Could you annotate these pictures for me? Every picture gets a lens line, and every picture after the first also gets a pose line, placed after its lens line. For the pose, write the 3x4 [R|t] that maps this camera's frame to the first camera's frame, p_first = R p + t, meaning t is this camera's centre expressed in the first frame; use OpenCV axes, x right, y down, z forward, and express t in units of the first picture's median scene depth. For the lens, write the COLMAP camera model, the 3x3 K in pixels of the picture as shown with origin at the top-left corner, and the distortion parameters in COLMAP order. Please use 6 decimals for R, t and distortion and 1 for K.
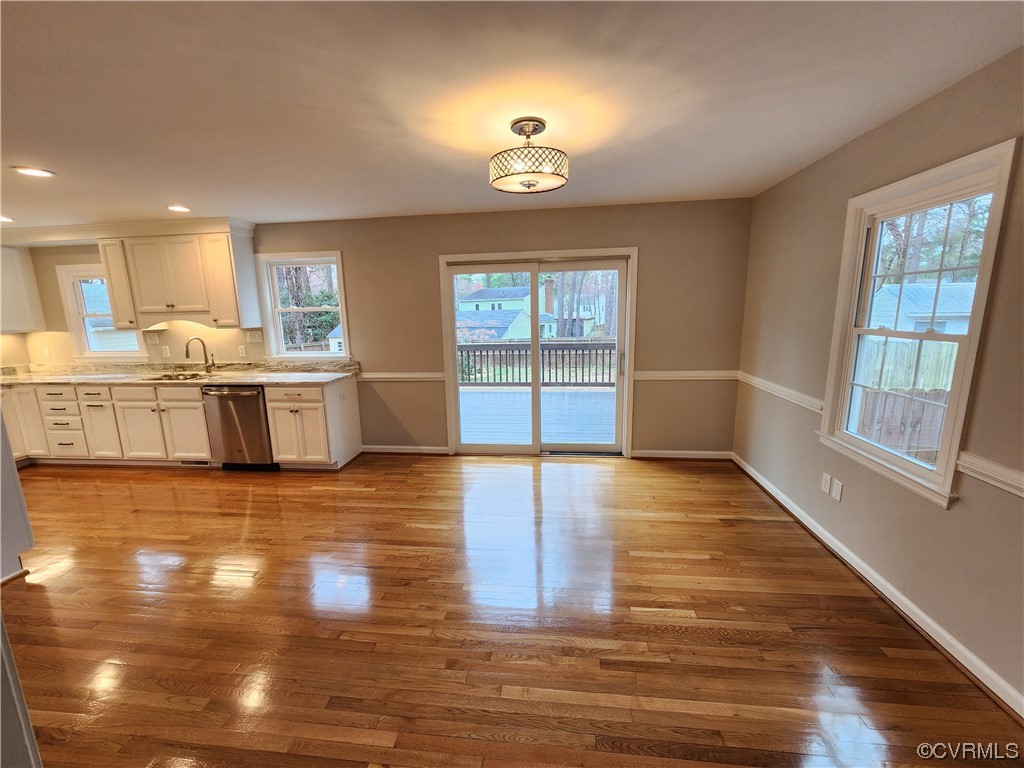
lens RADIAL K [[420.6, 0, 511.4], [0, 420.6, 387.8], [0, 0, 1]] dist [0.000620, 0.000813]
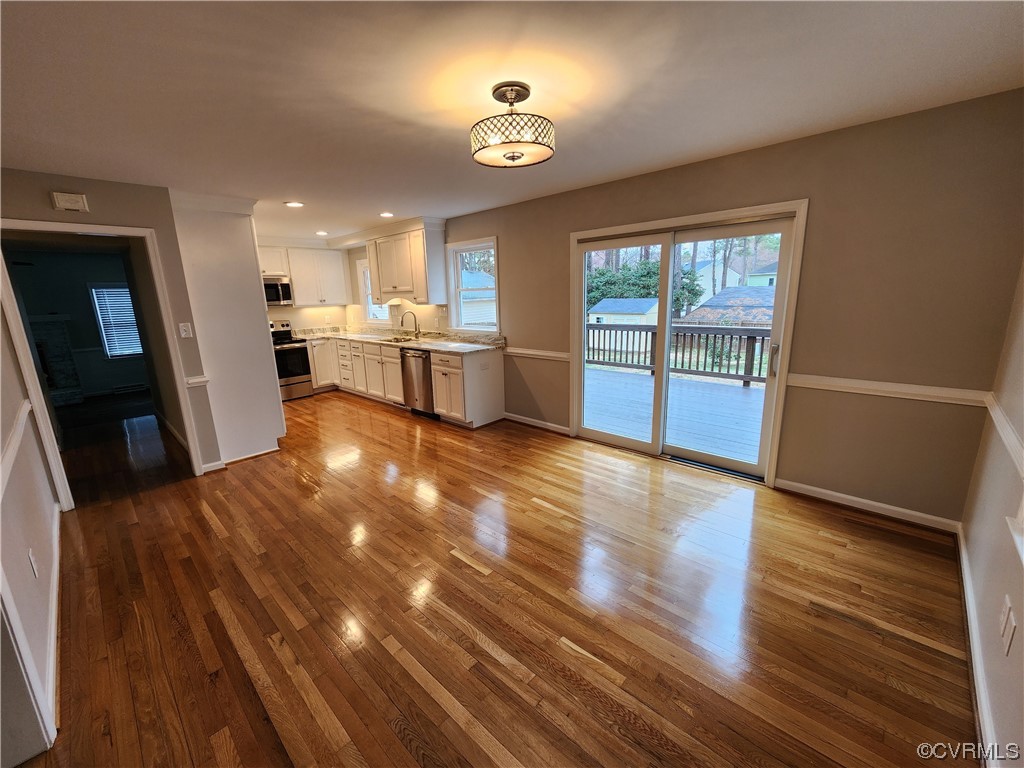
lens RADIAL K [[420.6, 0, 511.7], [0, 420.6, 387.4], [0, 0, 1]] dist [0.000620, 0.000813]
pose [[0.800270, 0.131815, -0.584973, 0.336426], [-0.100422, 0.991223, 0.085977, -0.029331], [0.591171, -0.010061, 0.806483, 0.124992]]
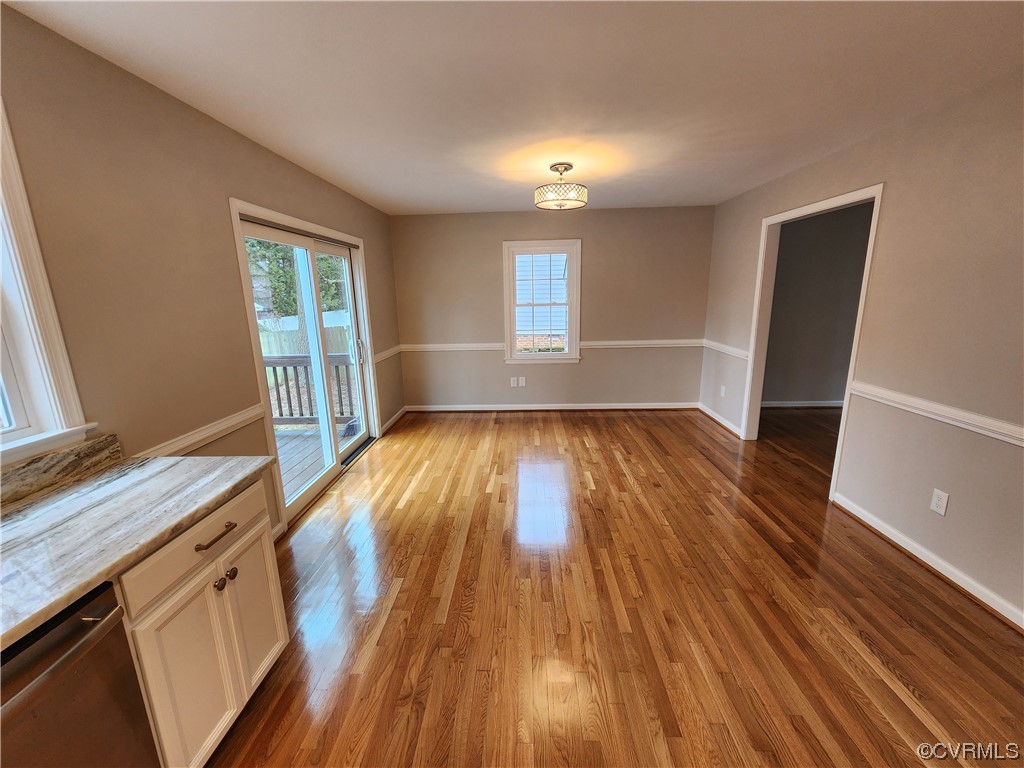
lens RADIAL K [[420.6, 0, 507.5], [0, 420.6, 384.9], [0, 0, 1]] dist [0.000620, 0.000813]
pose [[-0.071218, -0.190593, 0.979082, -0.793167], [0.209290, 0.956869, 0.201493, -0.111964], [-0.975257, 0.219262, -0.028257, 0.707432]]
